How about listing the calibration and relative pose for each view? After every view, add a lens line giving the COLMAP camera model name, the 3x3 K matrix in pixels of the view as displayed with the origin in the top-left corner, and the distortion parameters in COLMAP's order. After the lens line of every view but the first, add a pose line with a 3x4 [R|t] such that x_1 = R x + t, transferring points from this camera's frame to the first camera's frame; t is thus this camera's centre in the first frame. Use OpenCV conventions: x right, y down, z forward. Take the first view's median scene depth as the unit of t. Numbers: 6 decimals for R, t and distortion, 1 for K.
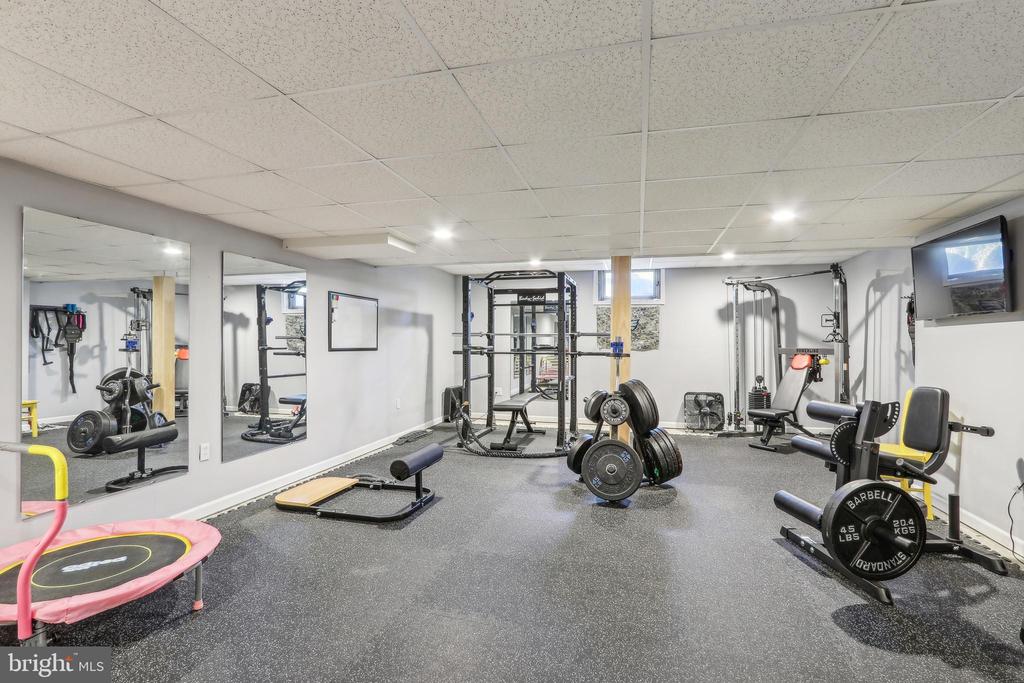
lens RADIAL K [[484.0, 0, 512.1], [0, 484.0, 344.7], [0, 0, 1]] dist [-0.020092, 0.001258]
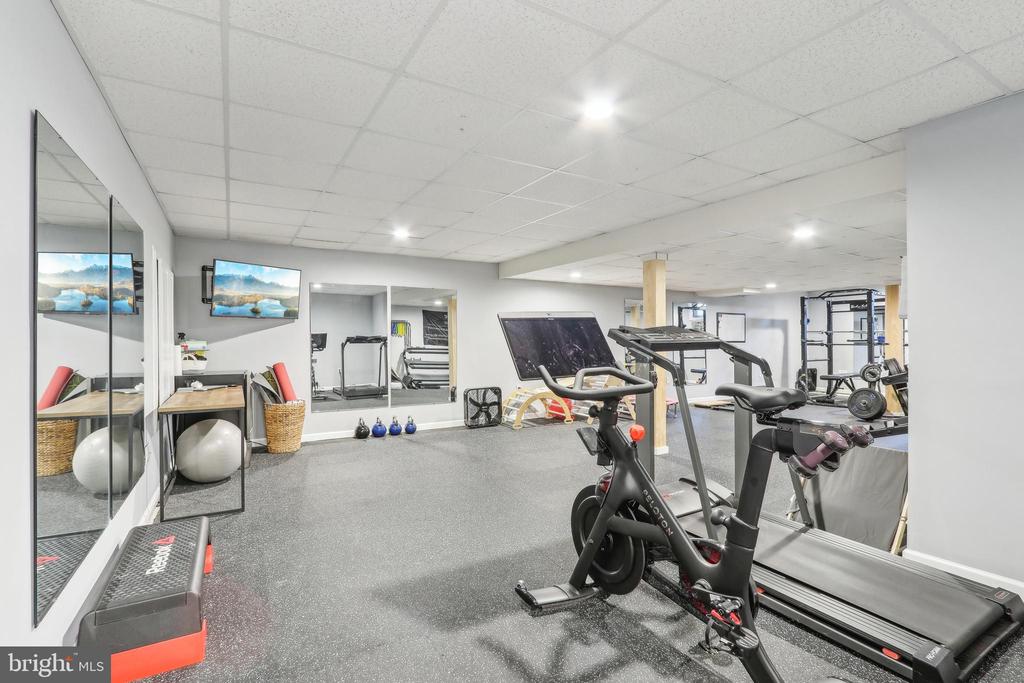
lens RADIAL K [[484.0, 0, 509.2], [0, 484.0, 342.0], [0, 0, 1]] dist [-0.020092, 0.001258]
pose [[0.704889, -0.005757, -0.709295, 0.311770], [0.002800, 0.999982, -0.005334, 0.014504], [0.709312, 0.001774, 0.704892, -0.740277]]
